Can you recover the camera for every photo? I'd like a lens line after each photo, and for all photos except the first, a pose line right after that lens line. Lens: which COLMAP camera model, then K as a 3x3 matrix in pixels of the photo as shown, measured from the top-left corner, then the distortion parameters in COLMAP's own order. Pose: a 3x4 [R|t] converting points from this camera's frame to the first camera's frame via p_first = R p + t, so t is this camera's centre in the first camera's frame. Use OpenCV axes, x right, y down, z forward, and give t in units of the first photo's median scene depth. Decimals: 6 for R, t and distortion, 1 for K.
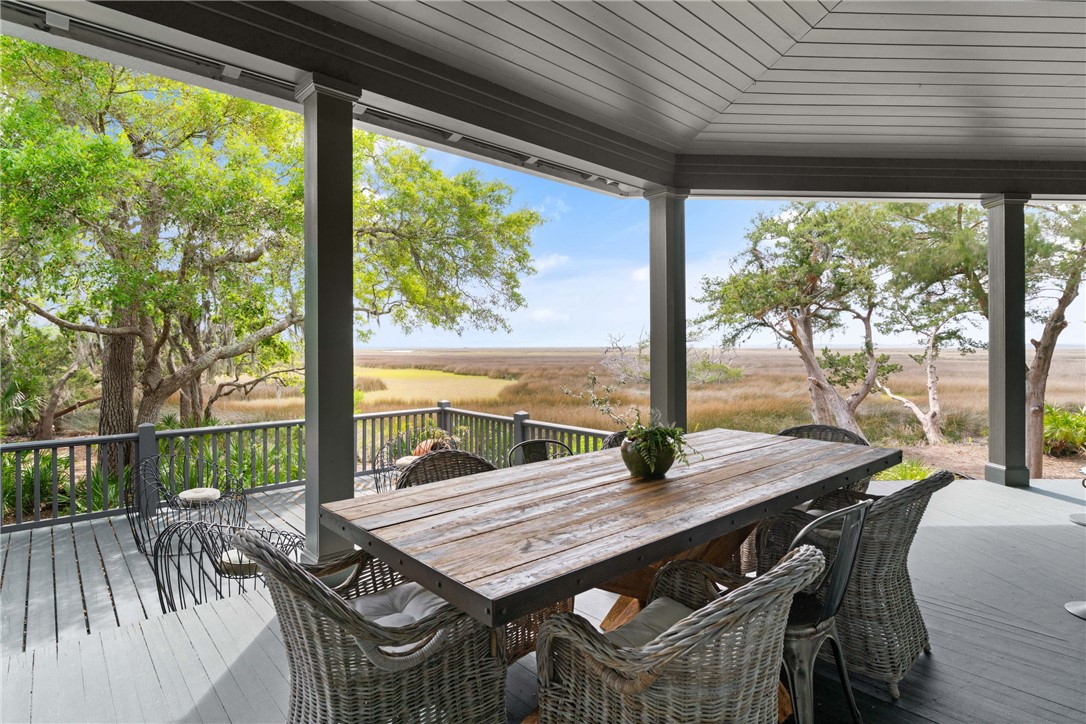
lens RADIAL K [[560.9, 0, 543.7], [0, 560.9, 351.1], [0, 0, 1]] dist [-0.002450, 0.000823]
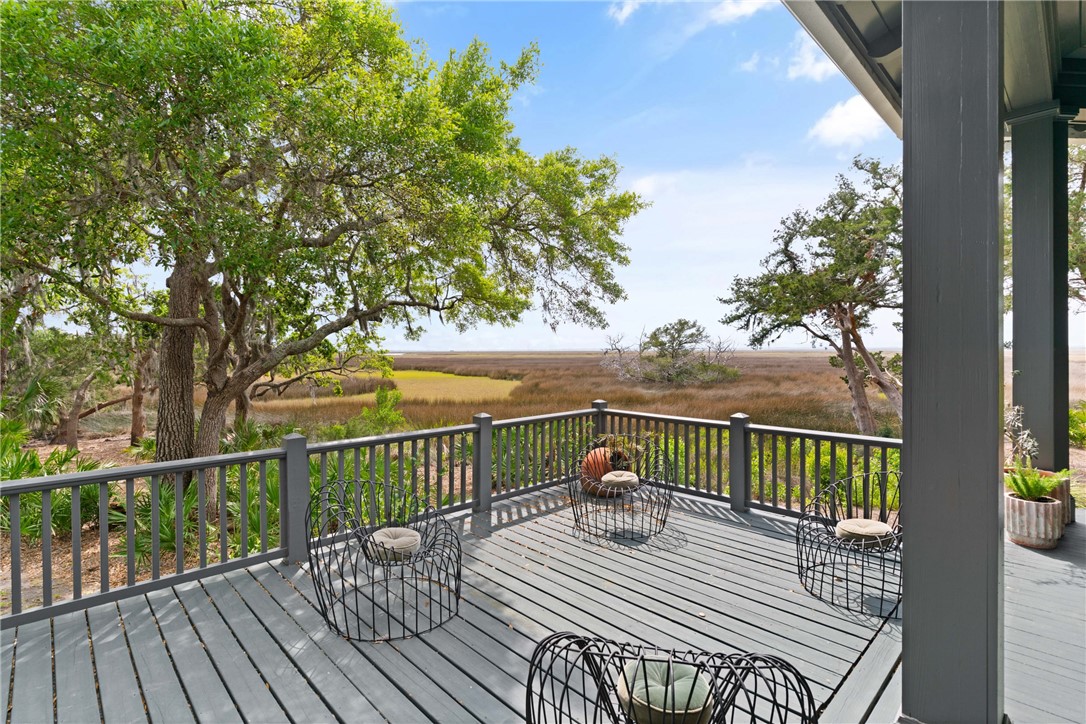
lens RADIAL K [[521.1, 0, 544.4], [0, 521.1, 354.0], [0, 0, 1]] dist [0.001009, 0.000486]
pose [[0.999393, -0.001391, 0.034813, -0.099427], [0.001381, 0.999999, 0.000333, 0.006115], [-0.034814, -0.000285, 0.999394, 0.076960]]
